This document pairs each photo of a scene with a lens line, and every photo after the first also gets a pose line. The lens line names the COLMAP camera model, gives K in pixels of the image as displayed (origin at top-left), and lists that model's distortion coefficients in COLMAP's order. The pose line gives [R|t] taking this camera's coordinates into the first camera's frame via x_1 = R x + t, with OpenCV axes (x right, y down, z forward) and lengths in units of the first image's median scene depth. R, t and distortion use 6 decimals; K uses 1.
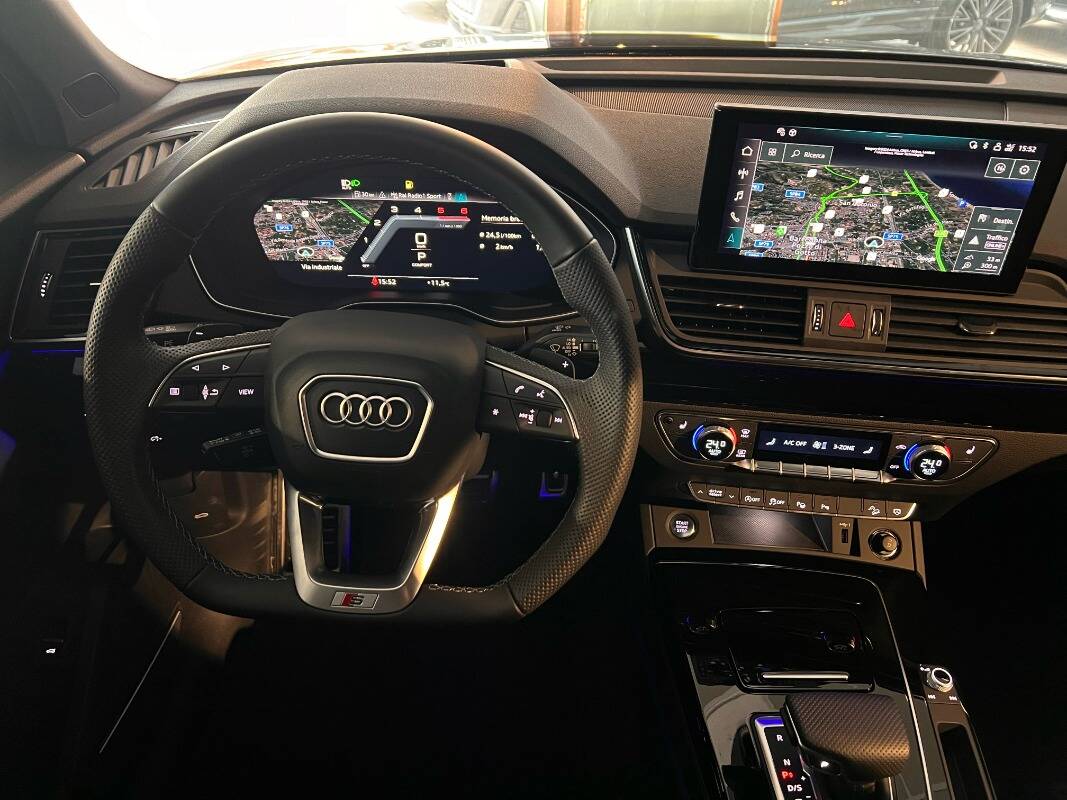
lens RADIAL K [[817.1, 0, 533.5], [0, 817.1, 400.0], [0, 0, 1]] dist [0.009631, -0.007747]
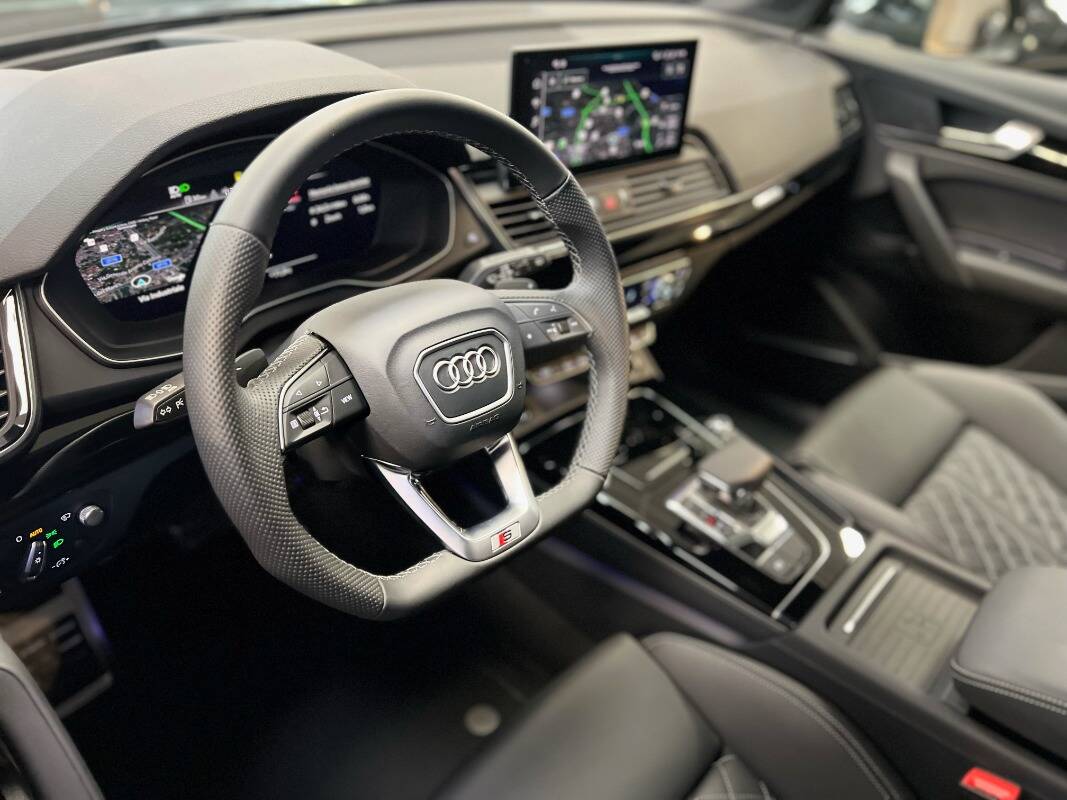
lens RADIAL K [[834.5, 0, 532.7], [0, 834.5, 397.2], [0, 0, 1]] dist [-0.003497, -0.000599]
pose [[0.679671, -0.381315, 0.626615, -0.664566], [0.345401, 0.919999, 0.185202, -0.100567], [-0.647105, 0.090557, 0.757003, 0.097611]]
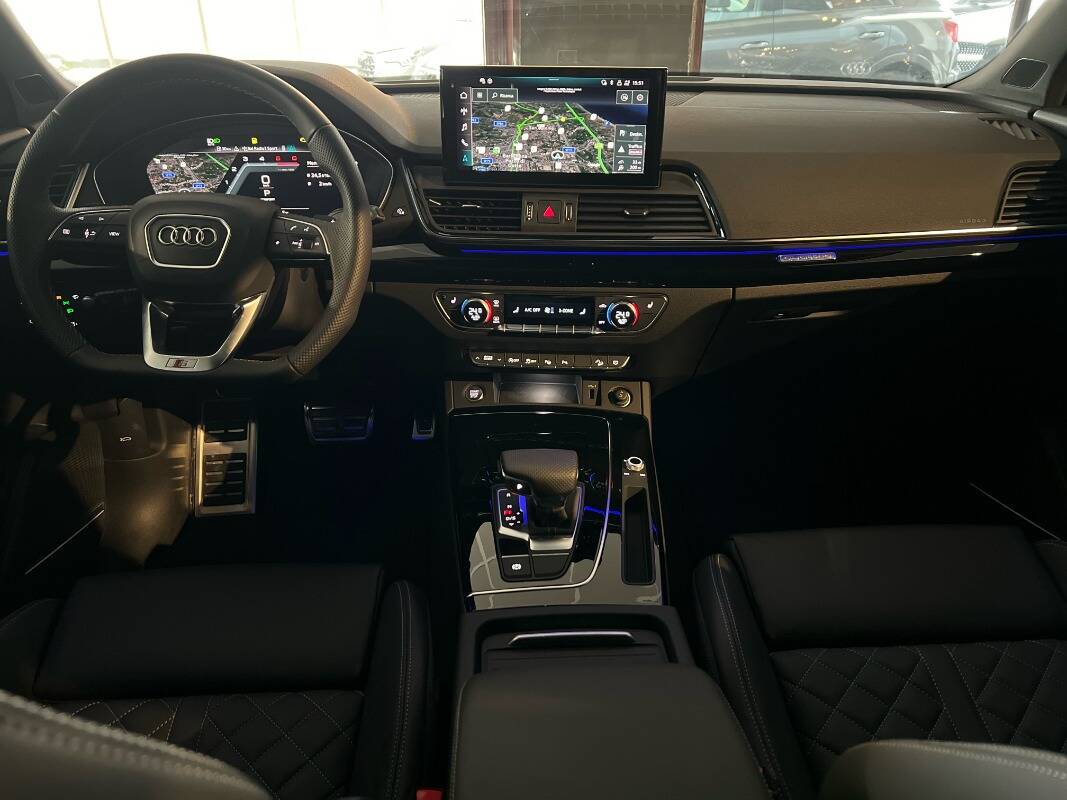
lens RADIAL K [[811.3, 0, 535.4], [0, 811.3, 408.1], [0, 0, 1]] dist [0.029466, -0.031637]
pose [[0.999311, -0.036517, 0.006564, 0.342358], [0.037067, 0.990335, -0.133649, 0.448440], [-0.001620, 0.133801, 0.991007, -0.392730]]
